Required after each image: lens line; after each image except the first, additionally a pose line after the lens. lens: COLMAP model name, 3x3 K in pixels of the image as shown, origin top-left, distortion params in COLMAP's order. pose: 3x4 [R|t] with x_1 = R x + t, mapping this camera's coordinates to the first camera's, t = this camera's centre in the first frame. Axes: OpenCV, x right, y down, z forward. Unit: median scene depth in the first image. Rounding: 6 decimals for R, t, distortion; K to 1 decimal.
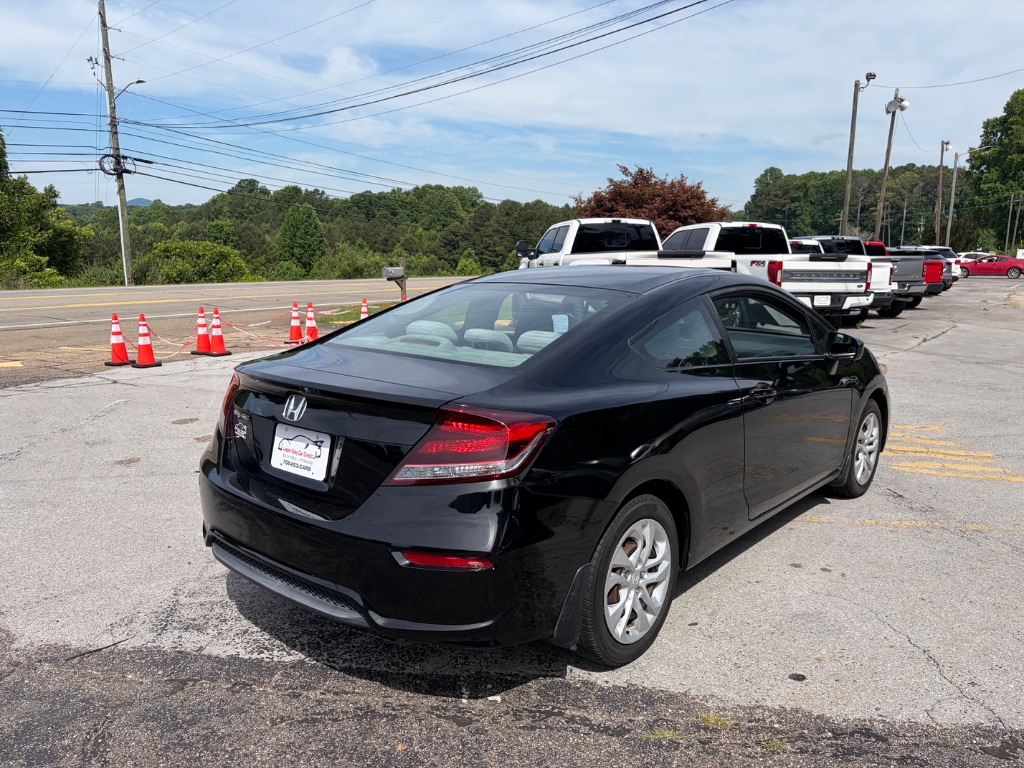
lens RADIAL K [[784.6, 0, 515.4], [0, 784.6, 399.3], [0, 0, 1]] dist [0.057598, -0.080929]
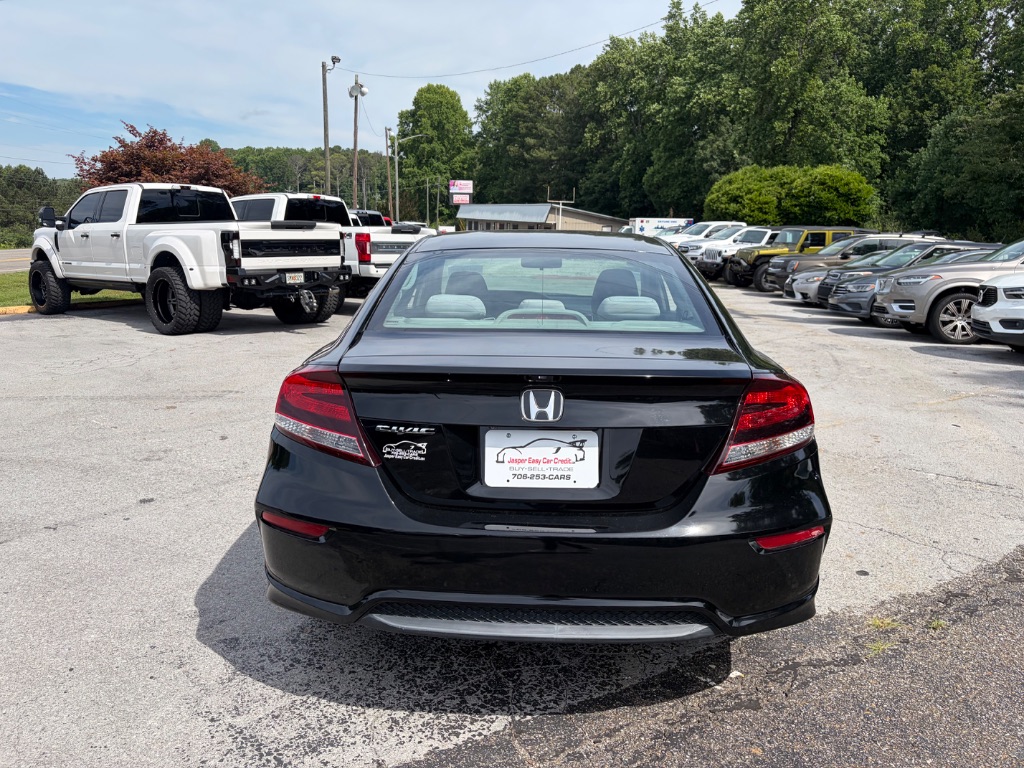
lens RADIAL K [[791.5, 0, 517.7], [0, 791.5, 381.7], [0, 0, 1]] dist [0.013343, -0.004046]
pose [[0.777736, -0.115279, 0.617930, -0.145401], [0.109898, 0.992836, 0.046901, -0.009707], [-0.618909, 0.031432, 0.784833, 0.071357]]
